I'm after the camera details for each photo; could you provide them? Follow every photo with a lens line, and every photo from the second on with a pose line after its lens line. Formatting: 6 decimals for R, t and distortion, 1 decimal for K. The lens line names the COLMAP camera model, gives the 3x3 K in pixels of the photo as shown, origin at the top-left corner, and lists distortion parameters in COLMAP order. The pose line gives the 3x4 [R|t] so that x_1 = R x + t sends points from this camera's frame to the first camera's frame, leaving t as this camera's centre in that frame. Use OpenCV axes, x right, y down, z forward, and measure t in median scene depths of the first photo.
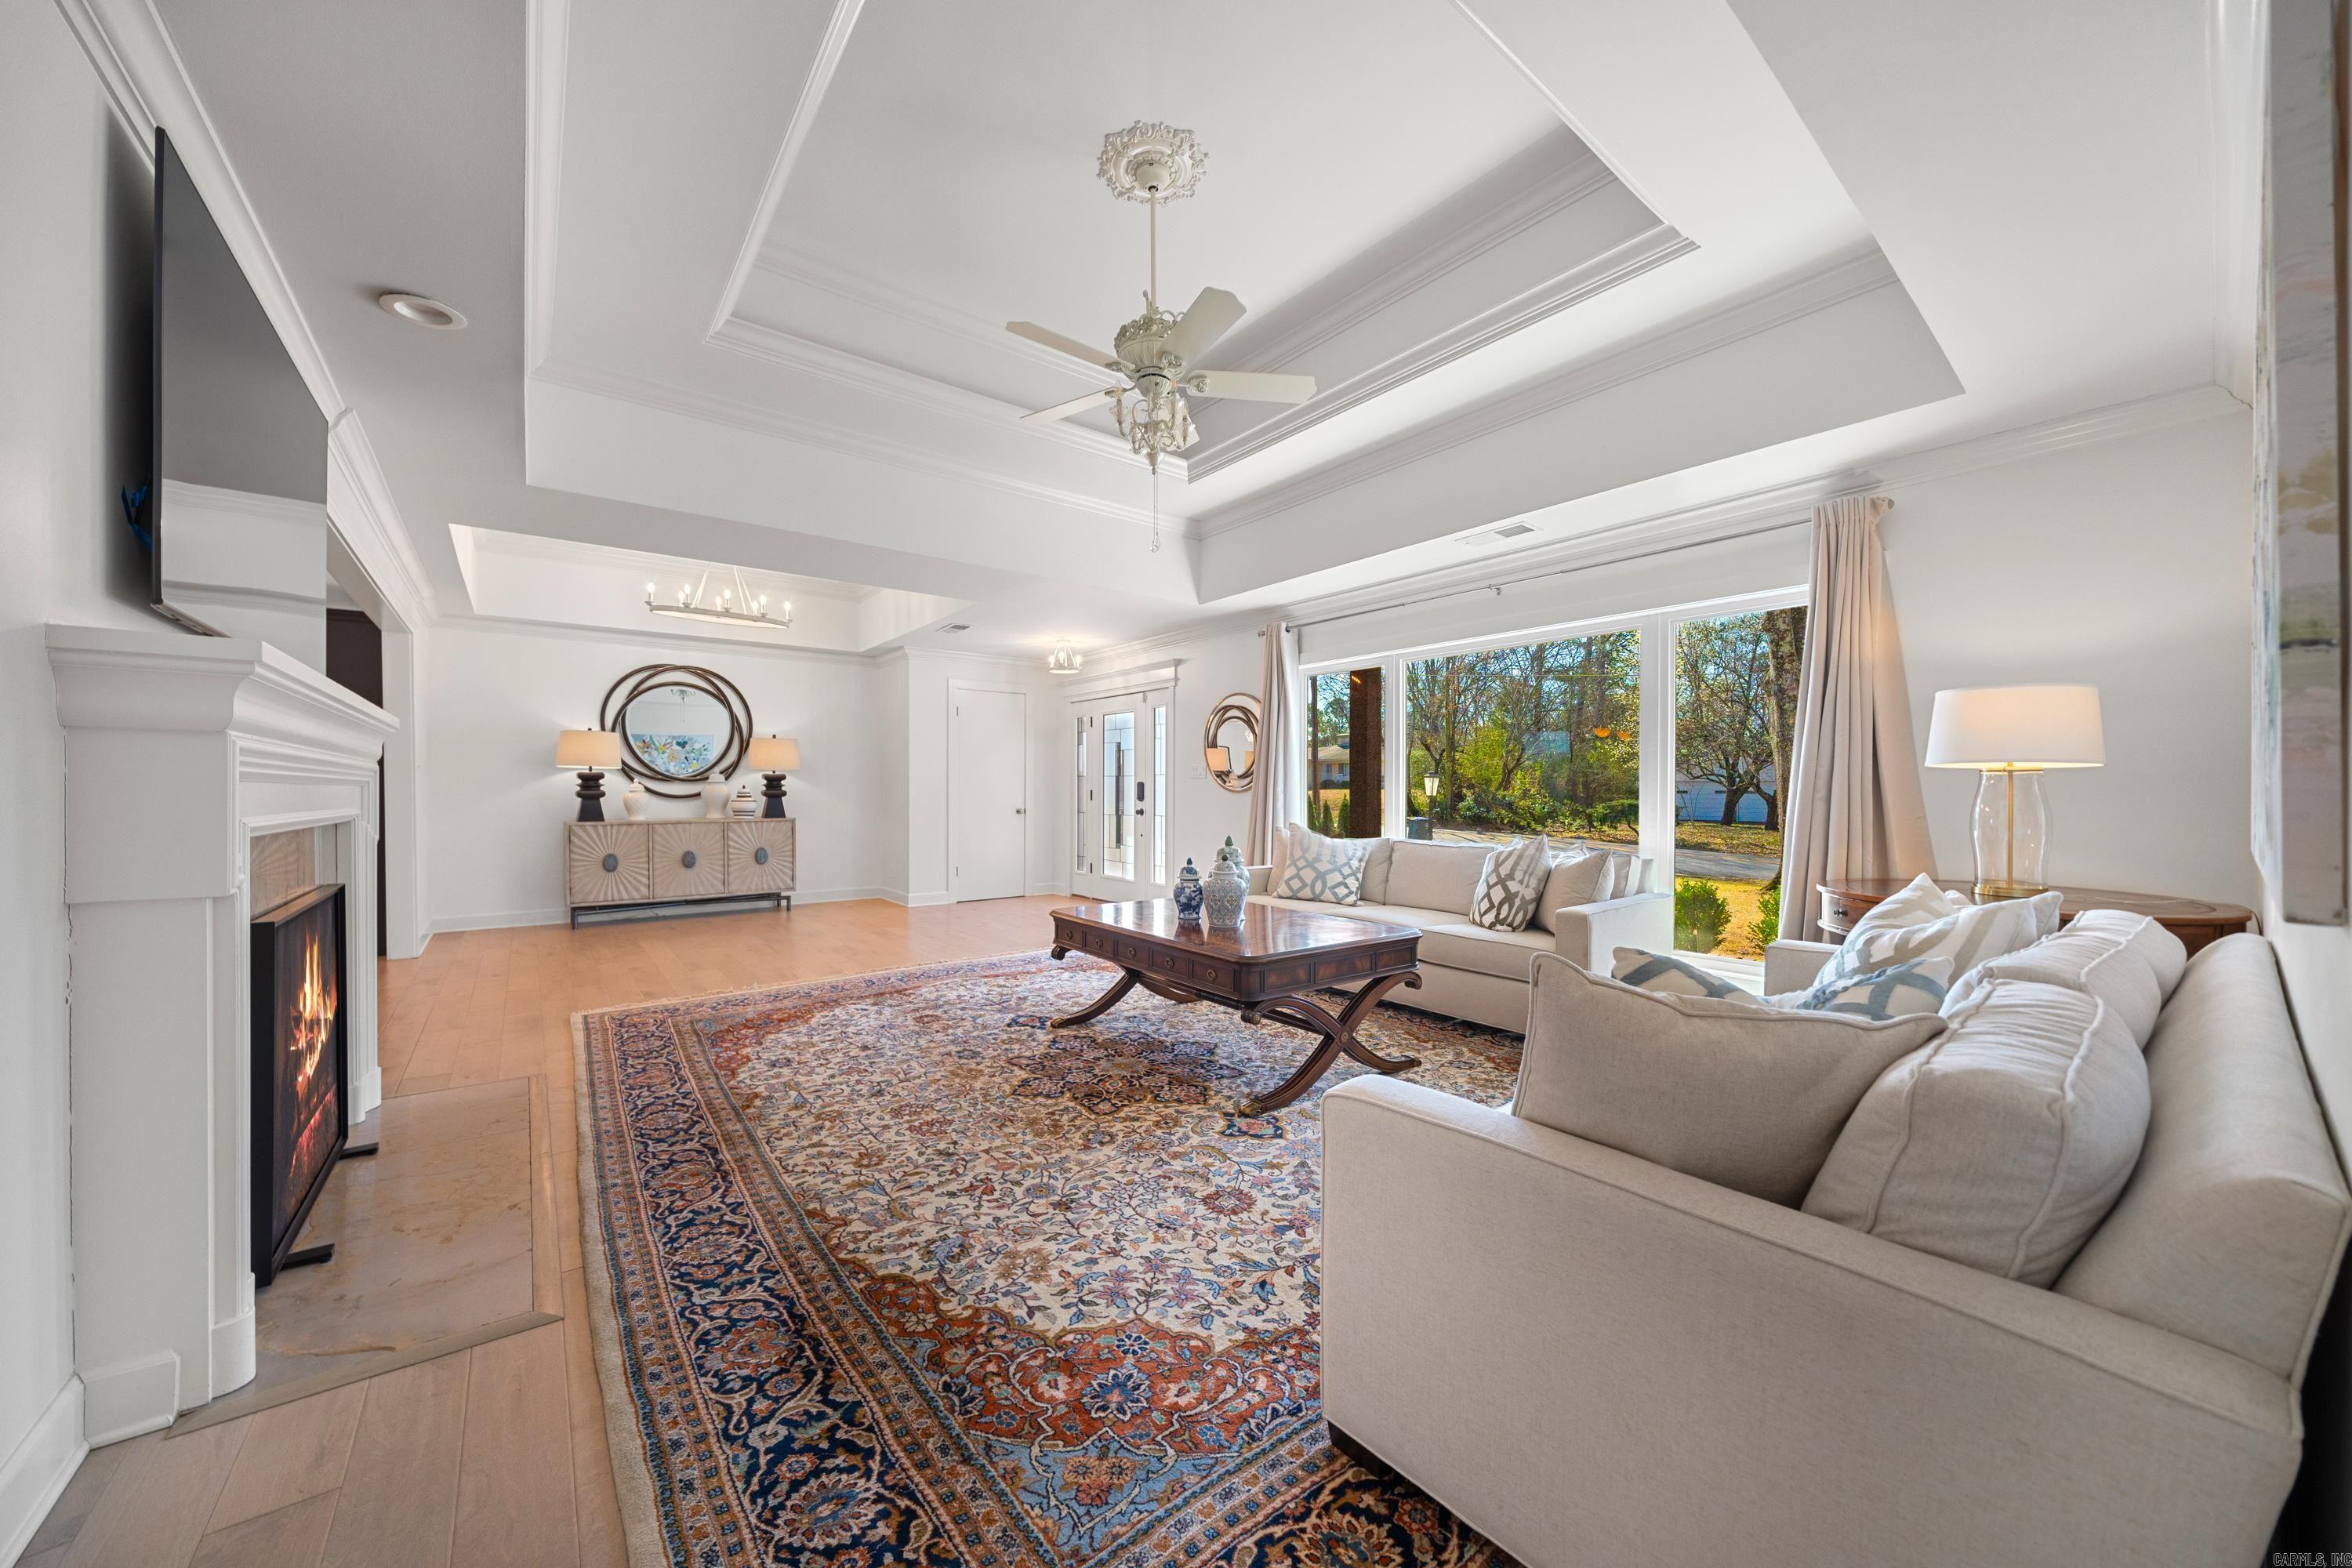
lens RADIAL K [[825.6, 0, 1163.6], [0, 825.6, 793.0], [0, 0, 1]] dist [-0.003430, -0.000090]
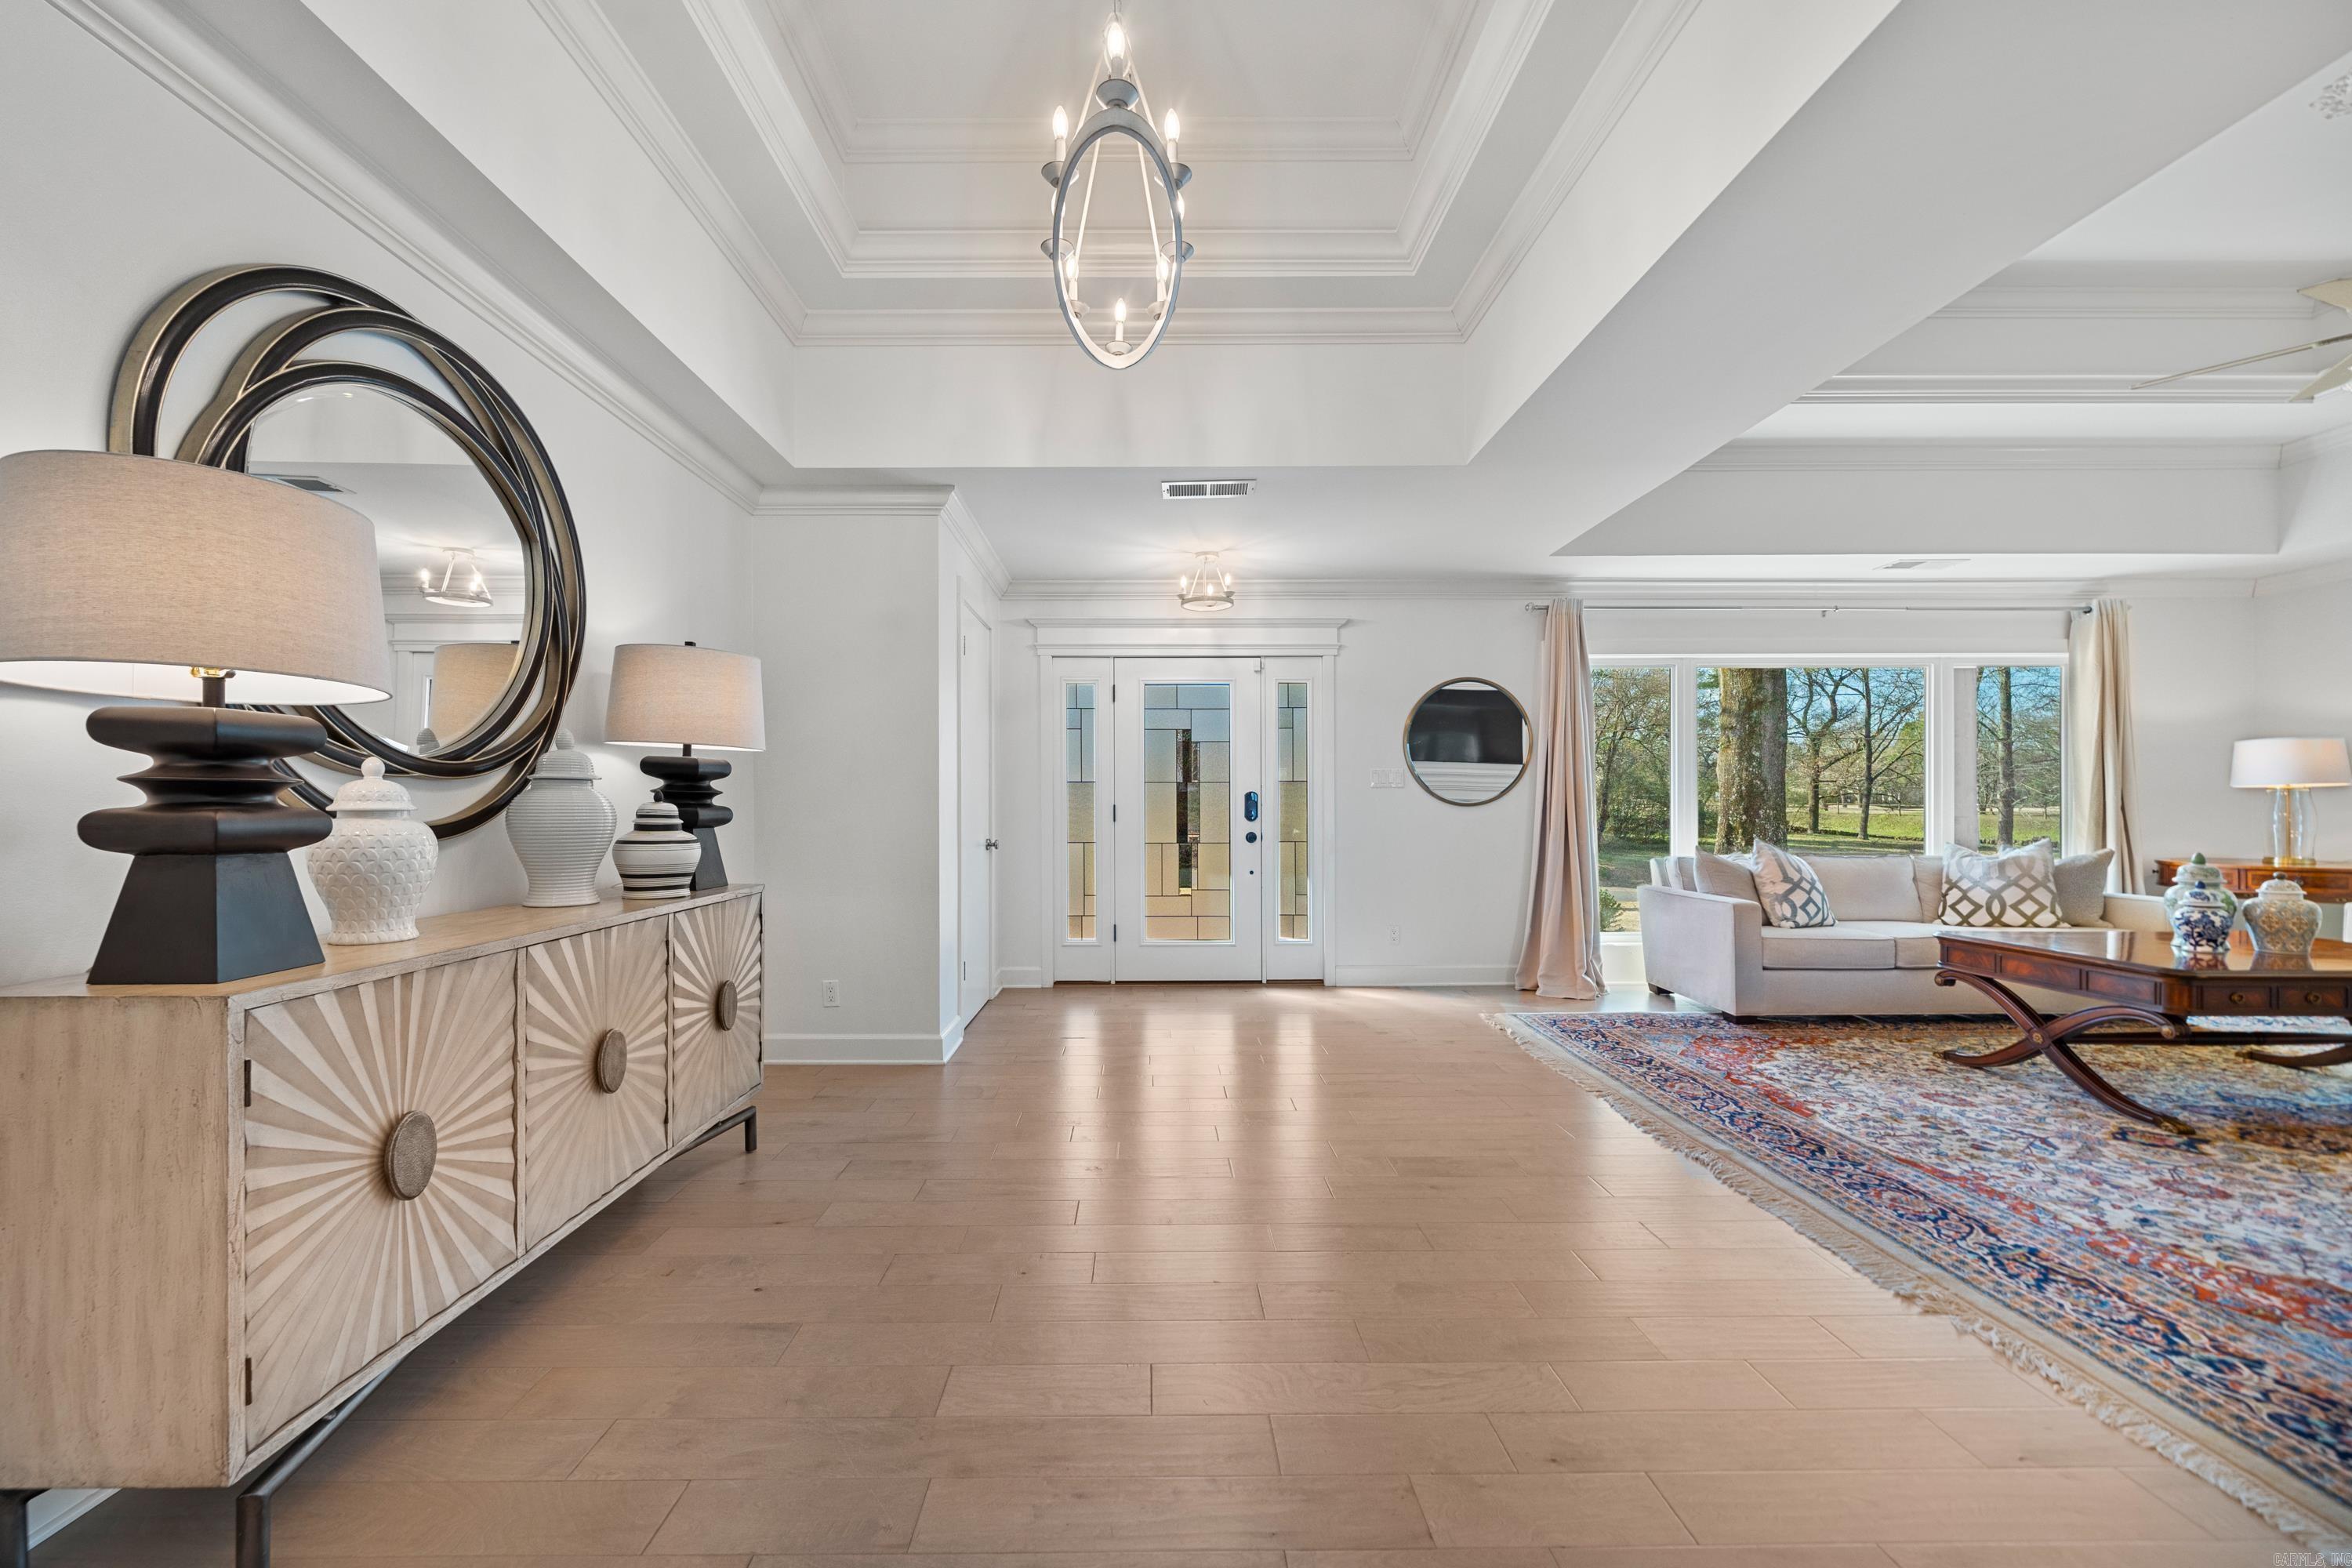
lens RADIAL K [[890.3, 0, 1172.9], [0, 890.3, 802.0], [0, 0, 1]] dist [-0.001252, -0.000077]
pose [[0.603620, -0.000775, 0.797272, -1.415511], [0.006295, 0.999973, -0.003793, -0.006717], [-0.797247, 0.007308, 0.603609, 1.370131]]
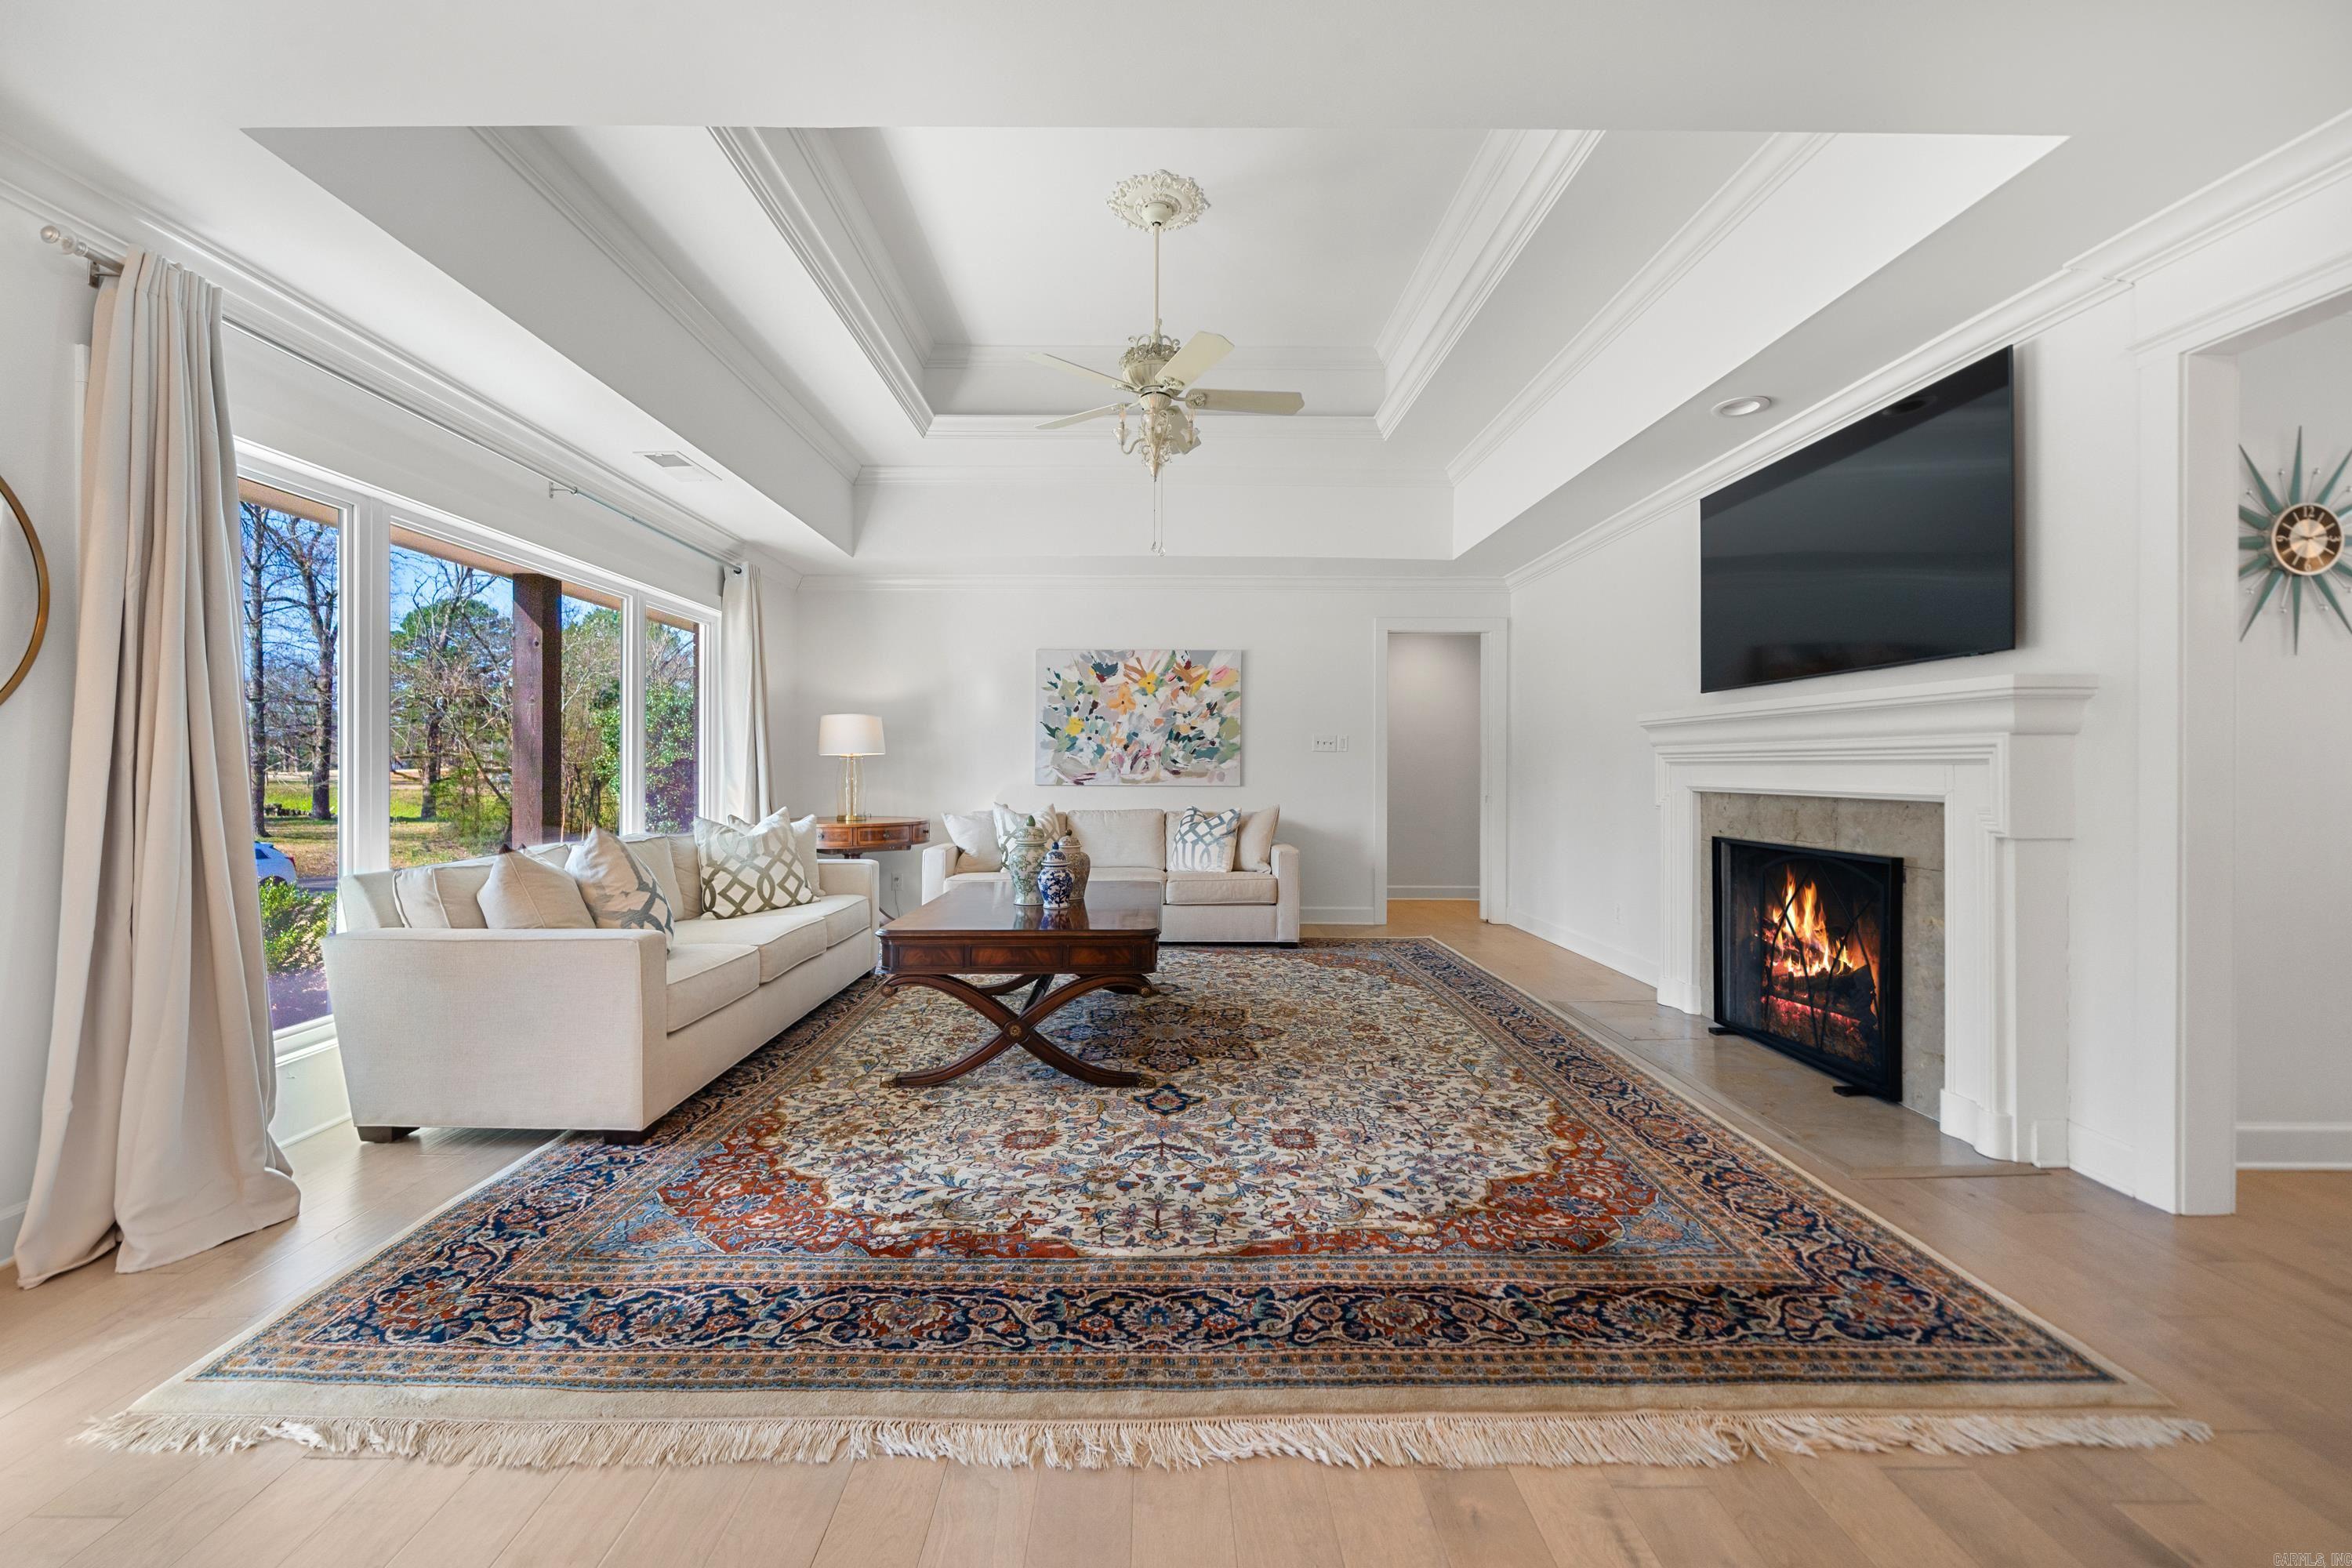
lens RADIAL K [[926.6, 0, 1139.1], [0, 926.6, 769.2], [0, 0, 1]] dist [0.000039, -0.000051]
pose [[-0.782601, -0.002344, 0.622519, -0.716296], [-0.000822, 0.999996, 0.002731, -0.004736], [-0.622523, 0.001626, -0.782600, 1.848798]]
